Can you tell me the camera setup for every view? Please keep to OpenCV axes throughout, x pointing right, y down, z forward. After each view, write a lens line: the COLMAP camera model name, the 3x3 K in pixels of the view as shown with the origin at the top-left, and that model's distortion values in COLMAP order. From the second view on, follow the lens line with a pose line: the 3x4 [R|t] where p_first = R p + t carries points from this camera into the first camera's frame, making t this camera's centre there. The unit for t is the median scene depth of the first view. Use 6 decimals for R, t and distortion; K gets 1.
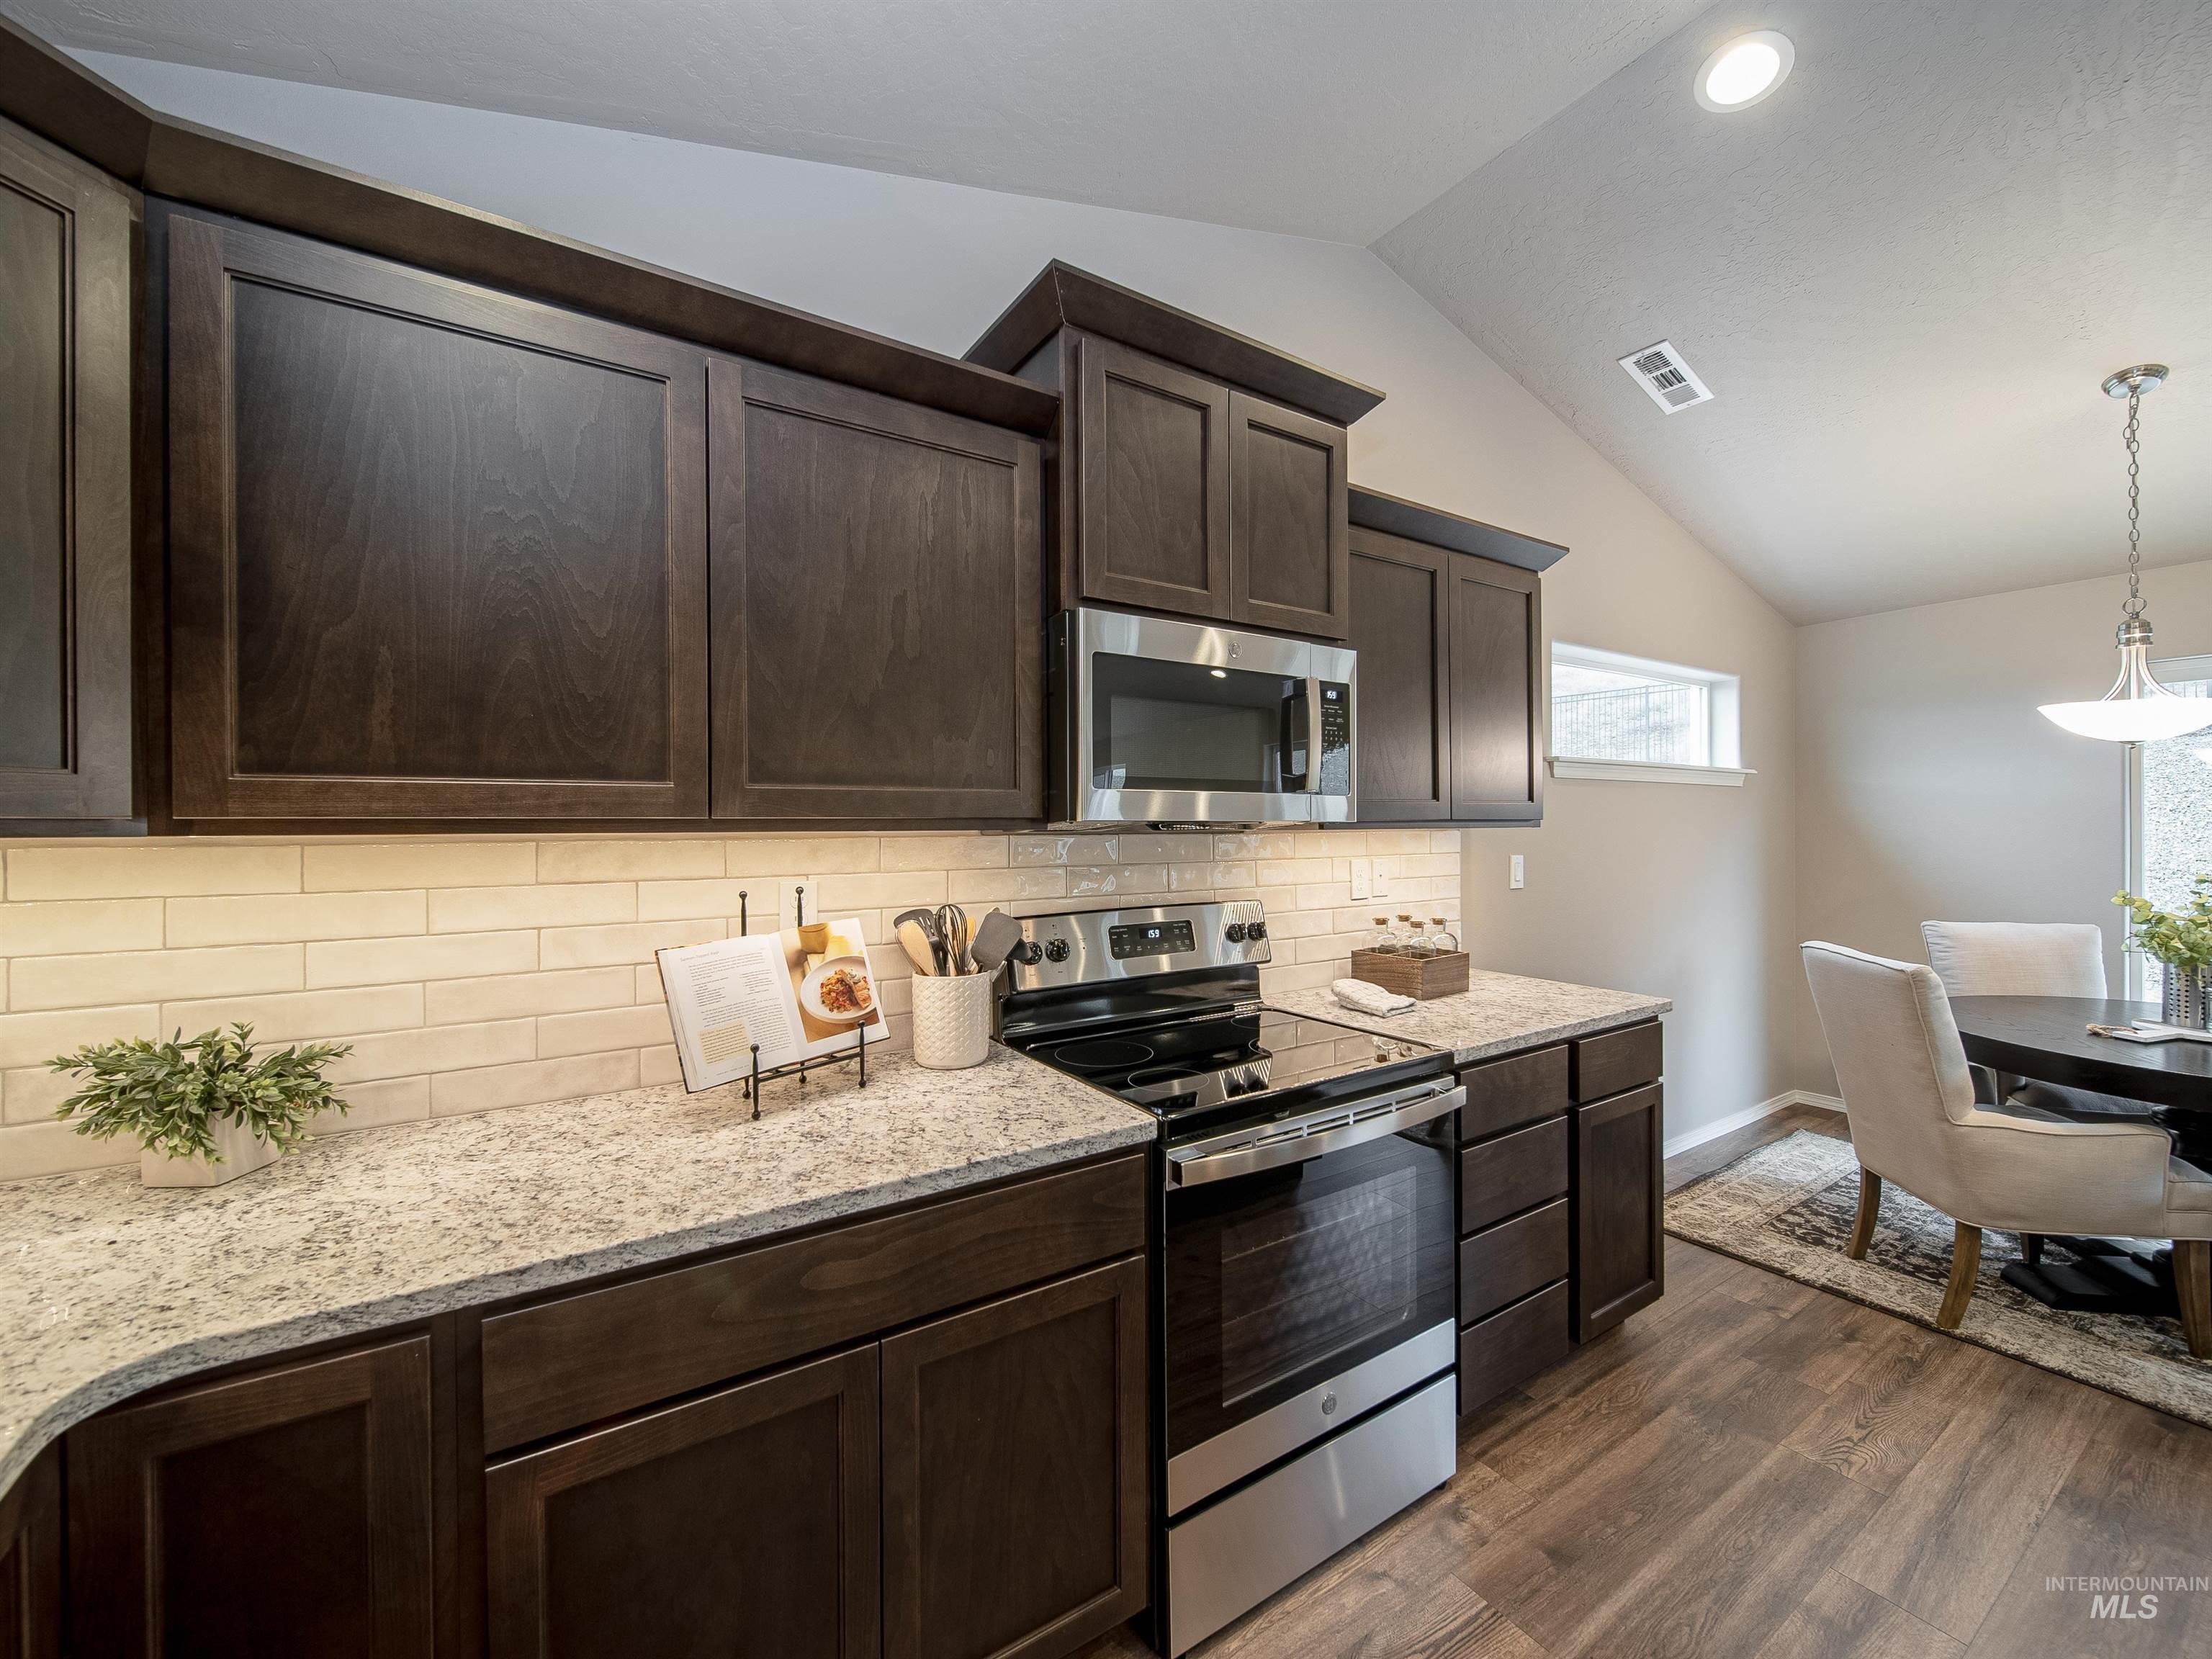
lens RADIAL K [[878.7, 0, 1106.0], [0, 878.7, 829.5], [0, 0, 1]] dist [0.000012, -0.000084]
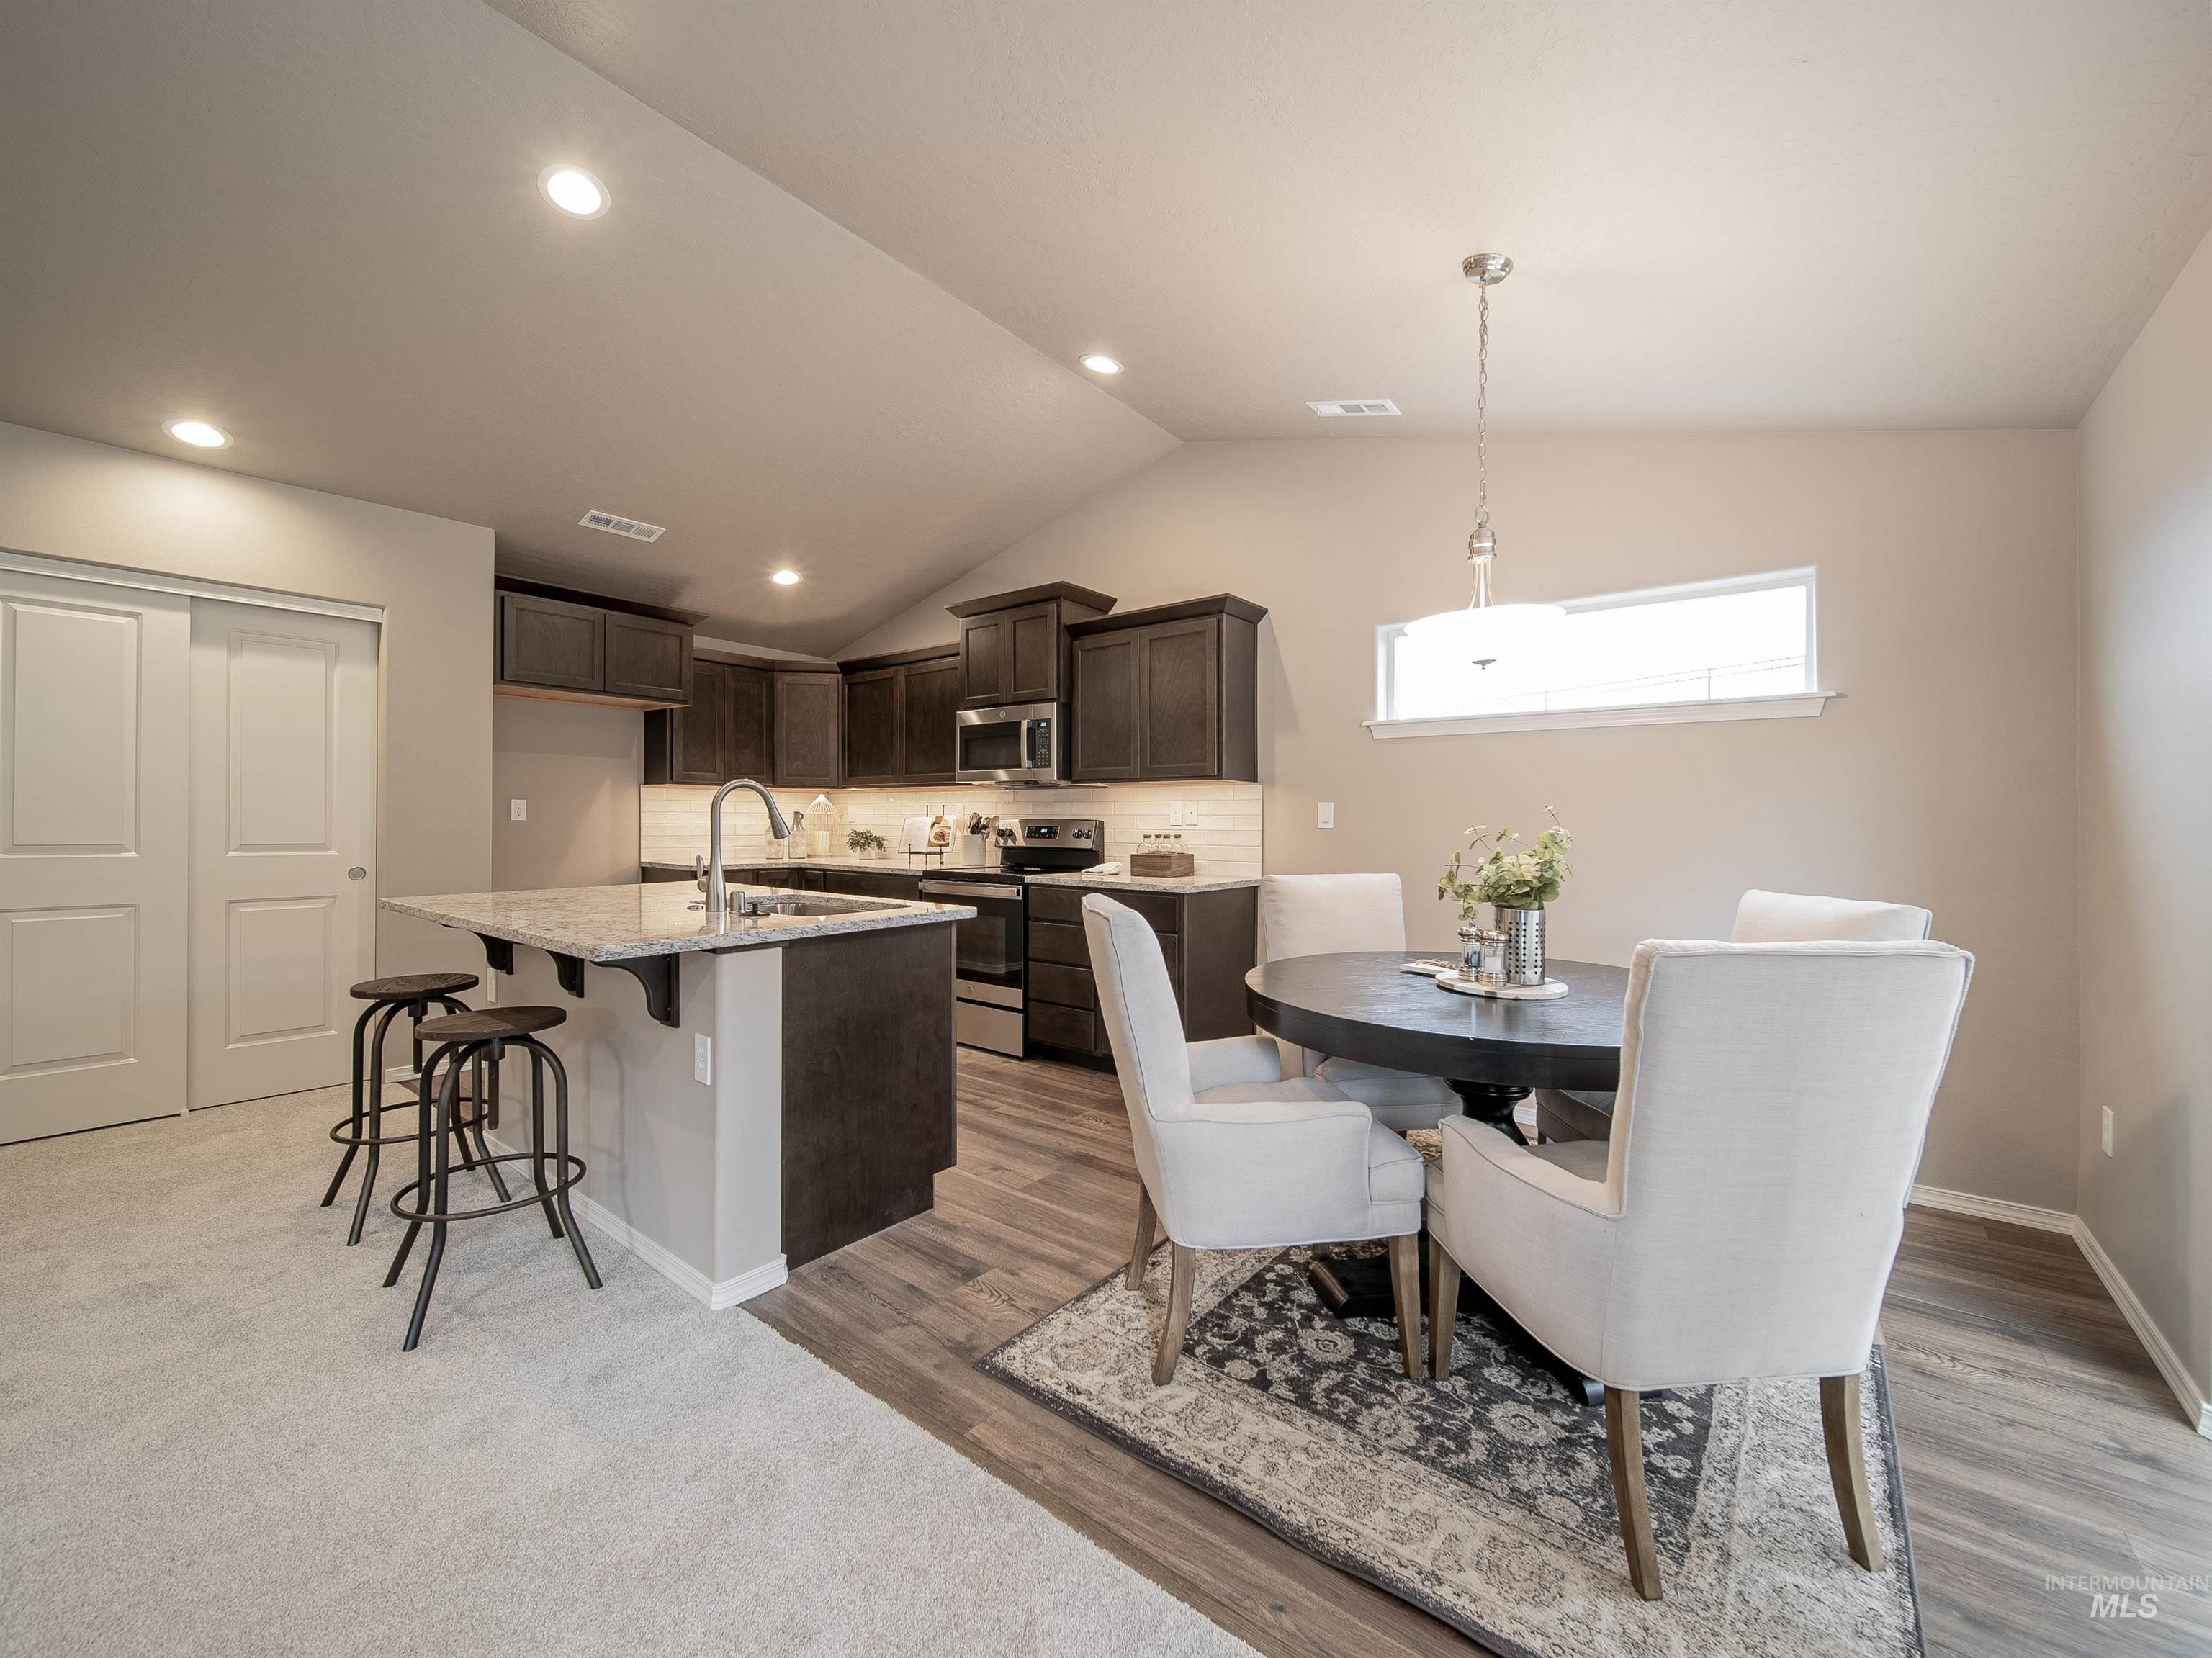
lens RADIAL K [[881.3, 0, 1109.7], [0, 881.3, 821.3], [0, 0, 1]] dist [-0.002592, -0.000020]
pose [[0.319913, 0.005120, -0.947433, 2.968782], [-0.016726, 0.999860, -0.000244, 0.116189], [0.947299, 0.015925, 0.319953, 0.514951]]
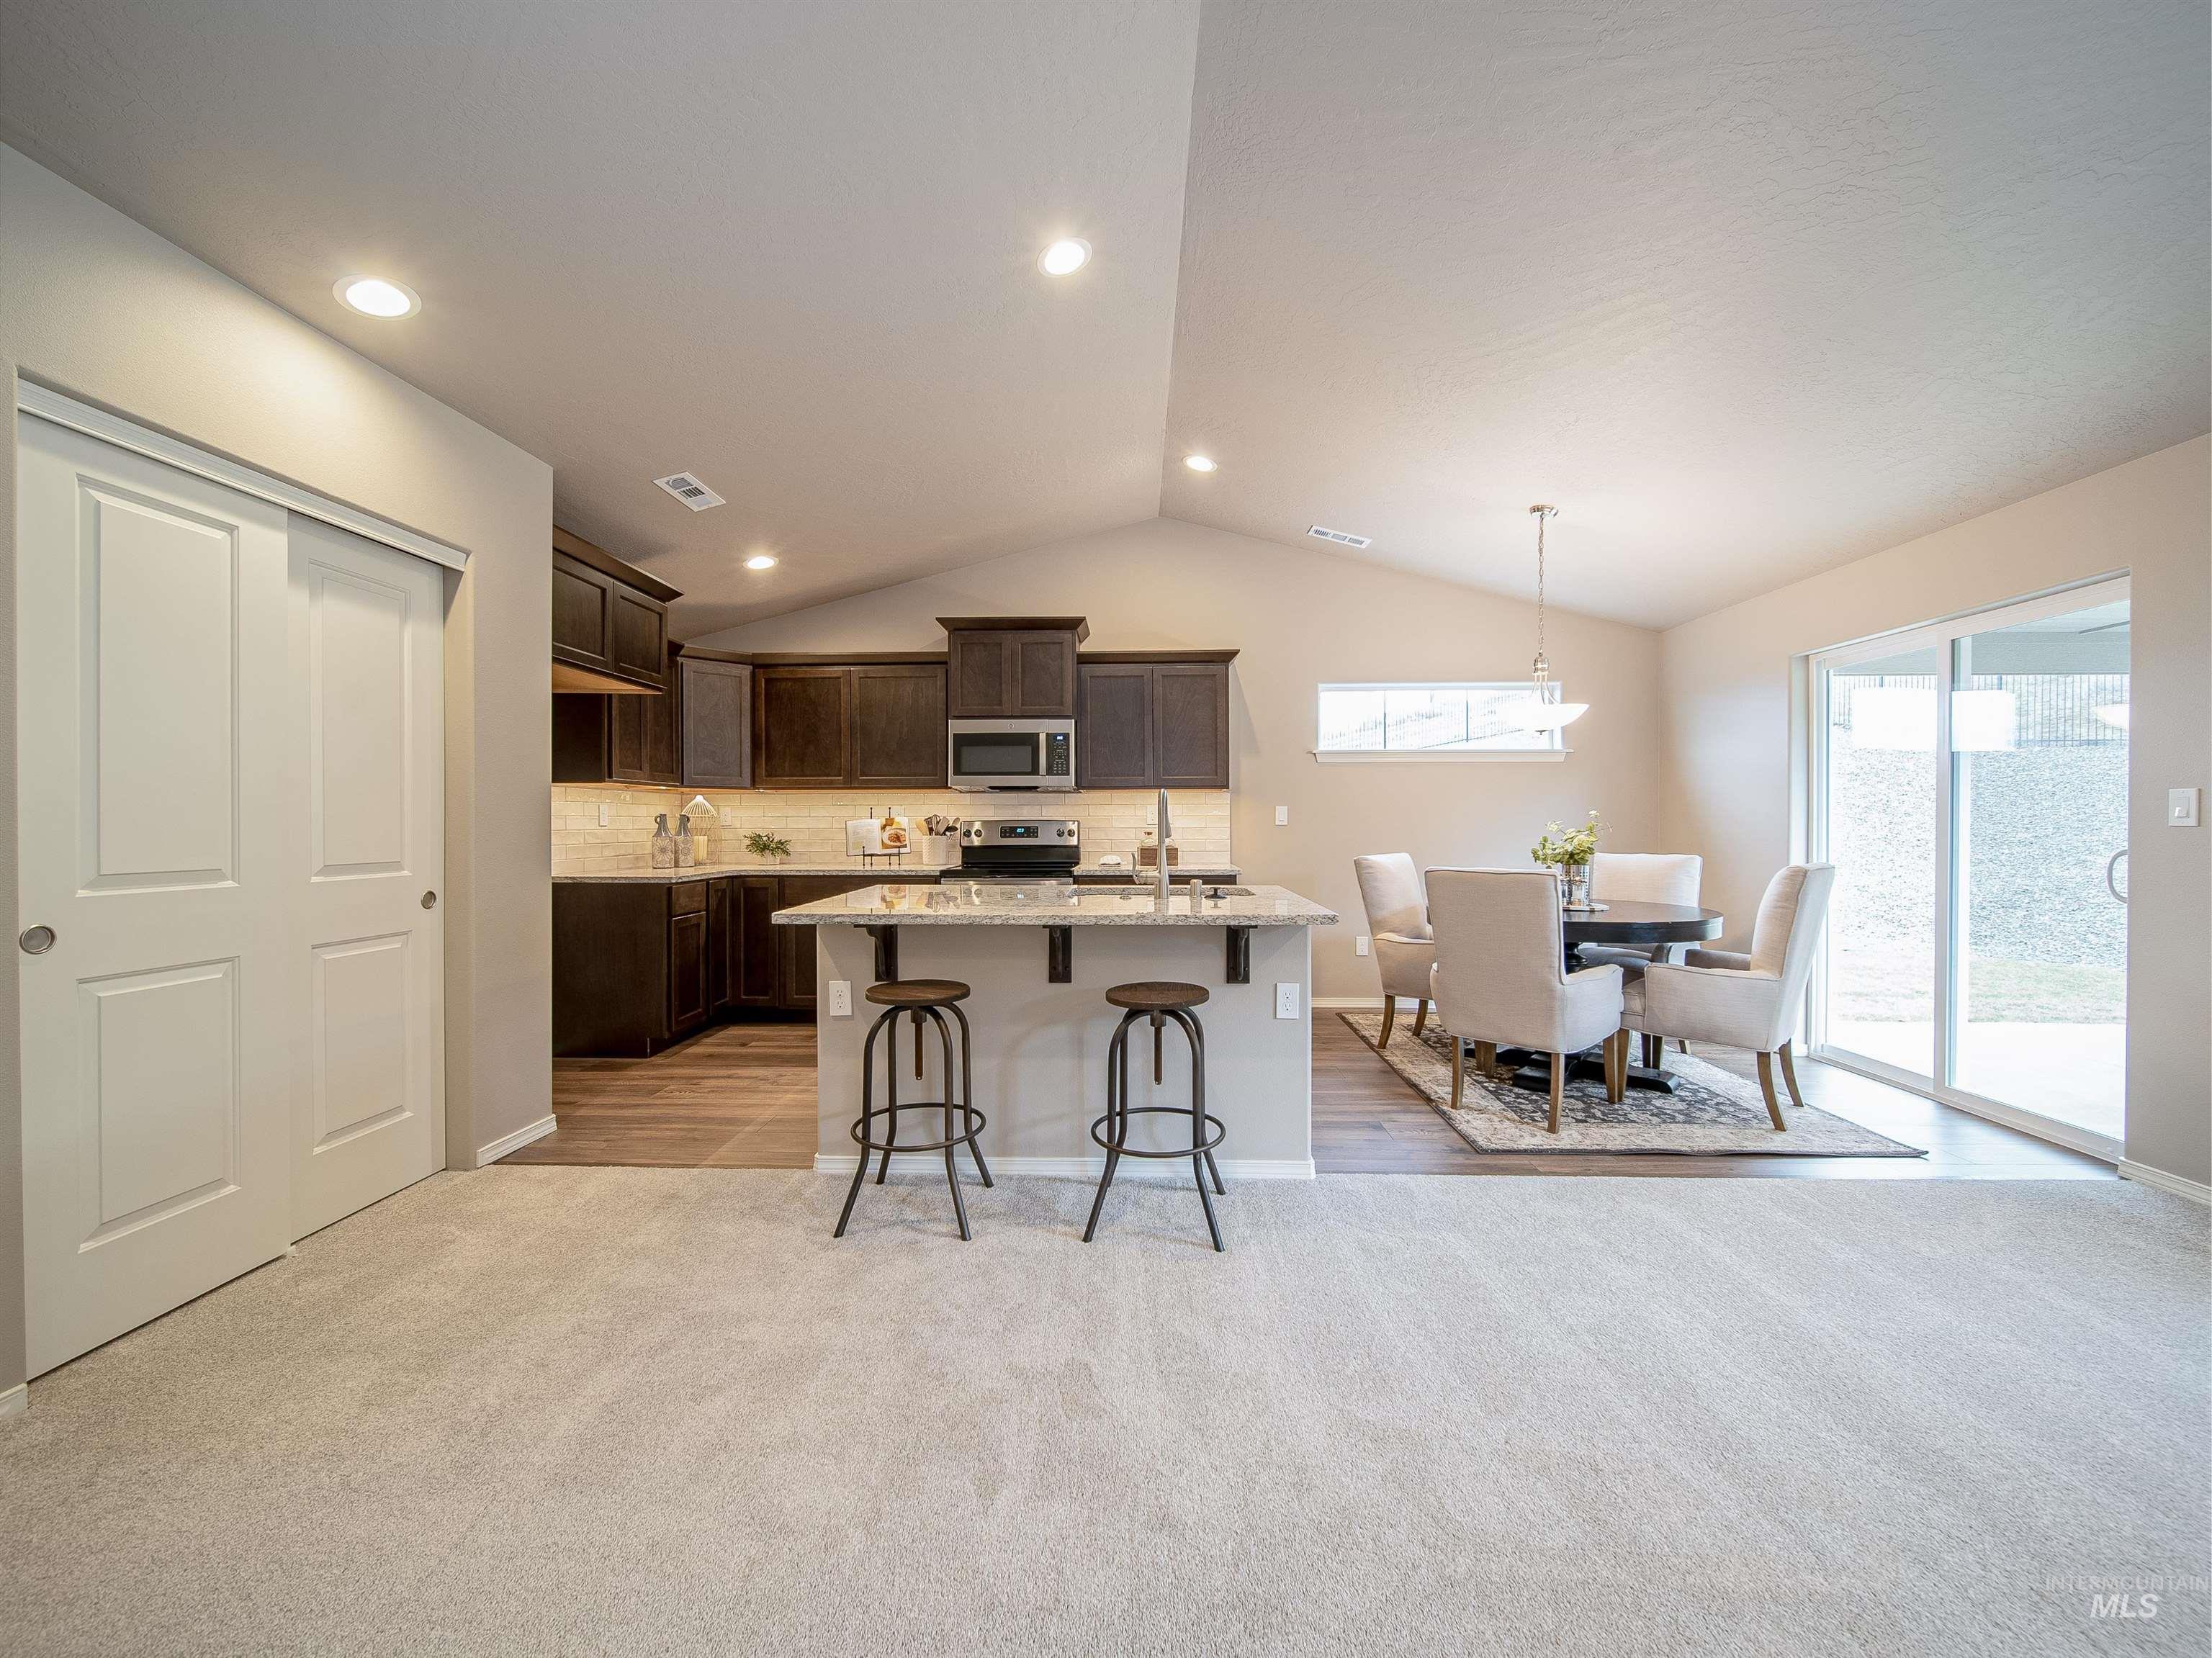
lens RADIAL K [[878.6, 0, 1106.0], [0, 878.6, 829.0], [0, 0, 1]] dist [0.000012, -0.000084]
pose [[0.820207, 0.006045, -0.572034, 2.239134], [-0.005326, 0.999982, 0.002931, 0.132785], [0.572042, 0.000642, 0.820224, -1.286786]]
